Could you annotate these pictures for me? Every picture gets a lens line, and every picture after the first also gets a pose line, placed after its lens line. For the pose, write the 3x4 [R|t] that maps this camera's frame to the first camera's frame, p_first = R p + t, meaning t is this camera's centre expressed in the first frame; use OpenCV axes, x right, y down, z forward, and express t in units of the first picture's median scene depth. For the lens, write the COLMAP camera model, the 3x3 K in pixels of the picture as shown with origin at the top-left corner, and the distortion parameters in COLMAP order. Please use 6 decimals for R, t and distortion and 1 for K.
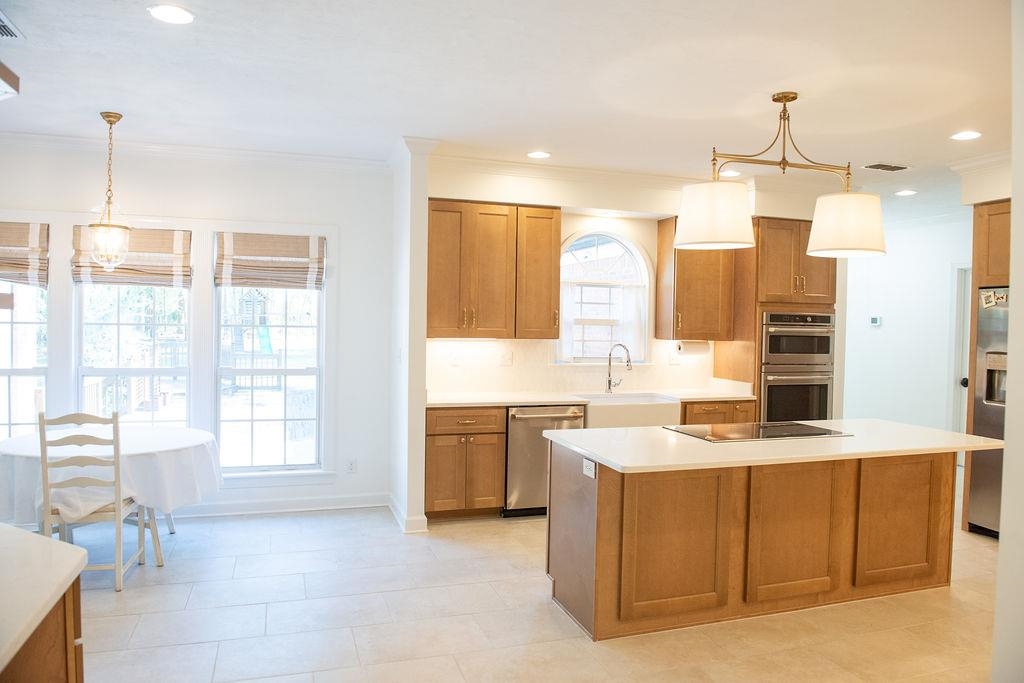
lens RADIAL K [[701.2, 0, 514.3], [0, 701.2, 340.5], [0, 0, 1]] dist [-0.051613, -0.000401]
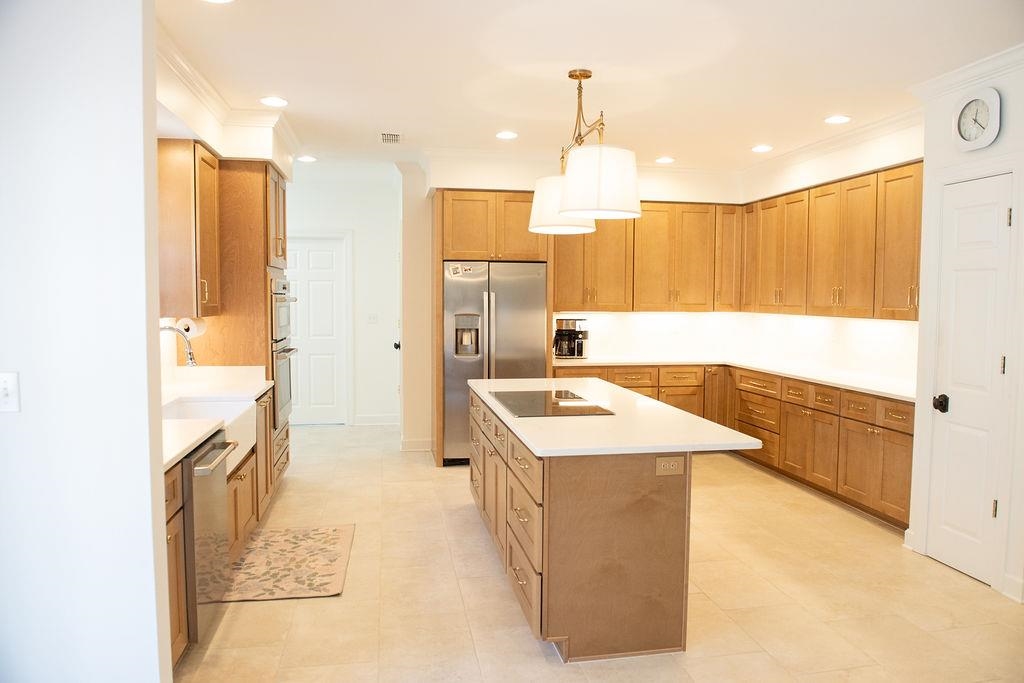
lens RADIAL K [[701.2, 0, 514.3], [0, 701.2, 340.5], [0, 0, 1]] dist [-0.051613, -0.000401]
pose [[0.139611, -0.078082, 0.987123, -0.456269], [0.024156, 0.996858, 0.075436, -0.024687], [-0.989912, 0.013313, 0.141058, 0.641983]]
